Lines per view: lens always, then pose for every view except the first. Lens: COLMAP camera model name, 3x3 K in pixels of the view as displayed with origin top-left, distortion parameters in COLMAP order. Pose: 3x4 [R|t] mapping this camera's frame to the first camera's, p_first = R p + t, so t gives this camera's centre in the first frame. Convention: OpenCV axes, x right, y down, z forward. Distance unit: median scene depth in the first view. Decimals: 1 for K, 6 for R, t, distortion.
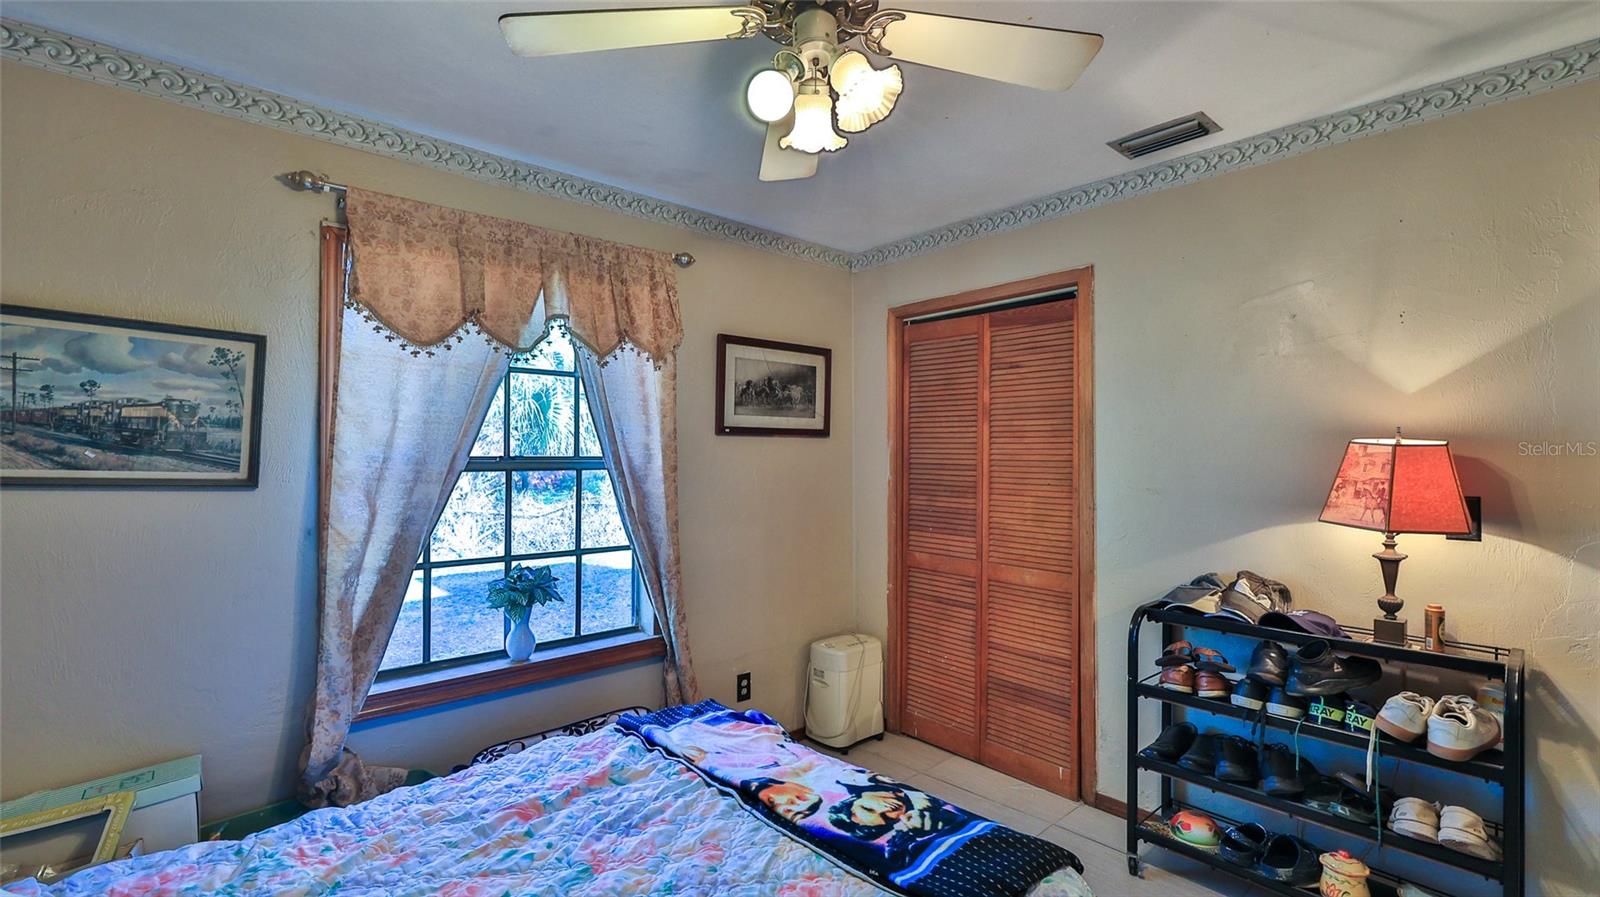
lens RADIAL K [[706.7, 0, 794.5], [0, 706.7, 447.0], [0, 0, 1]] dist [-0.001036, -0.000103]
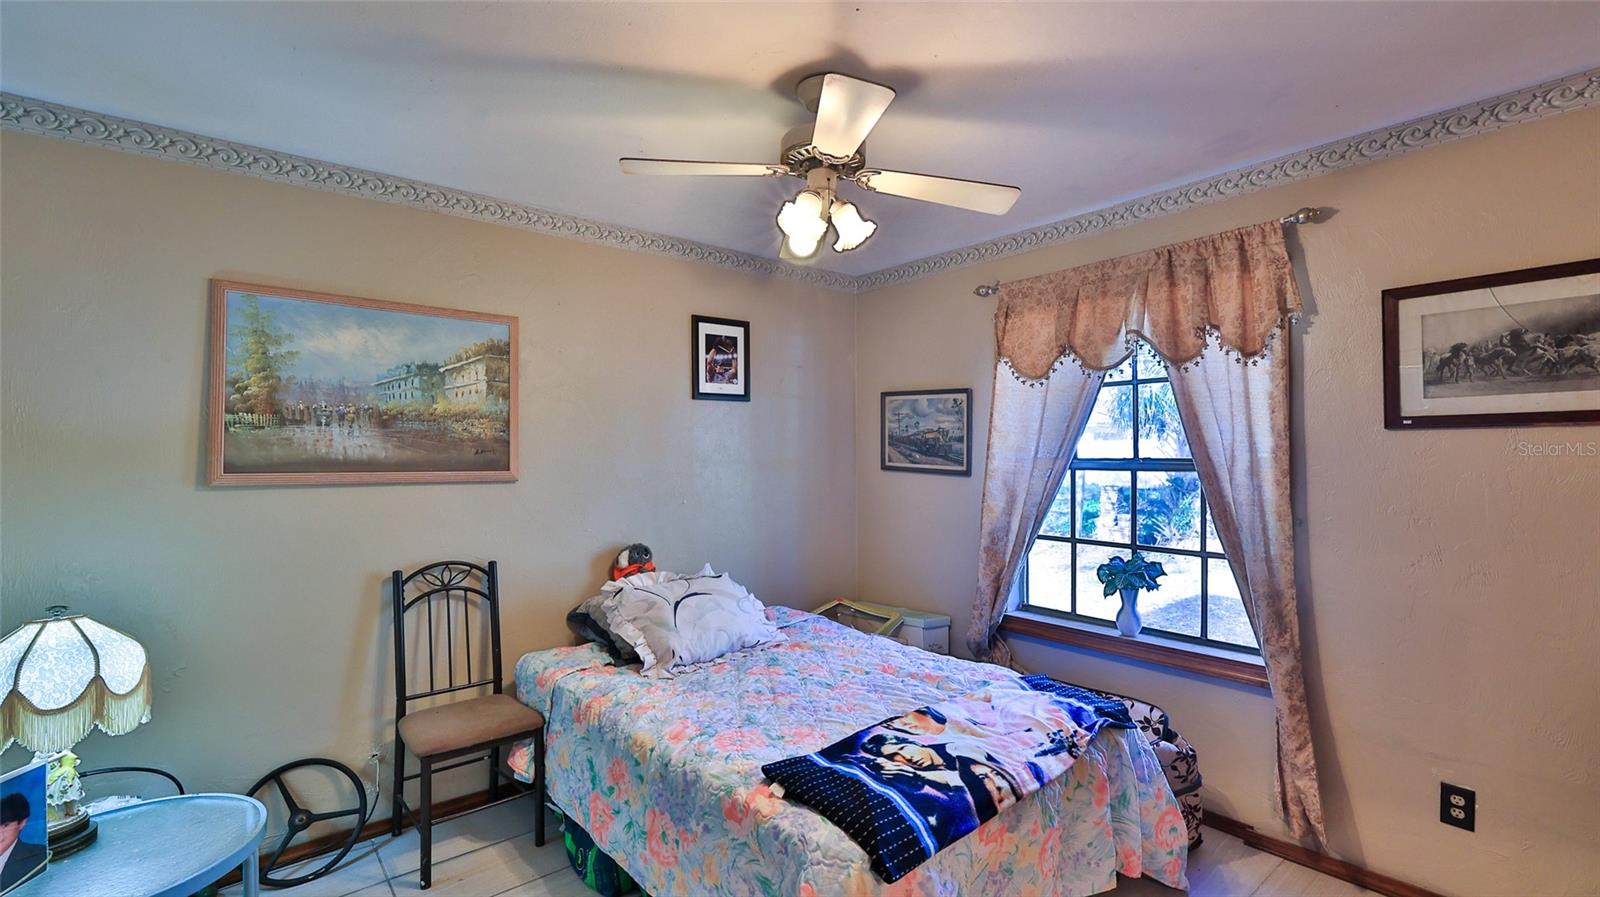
lens RADIAL K [[706.7, 0, 794.5], [0, 706.7, 447.0], [0, 0, 1]] dist [-0.001036, -0.000103]
pose [[-0.059937, -0.013421, -0.998112, 0.940190], [0.011519, 0.999834, -0.014136, 0.006123], [0.998136, -0.012345, -0.059773, 0.627891]]
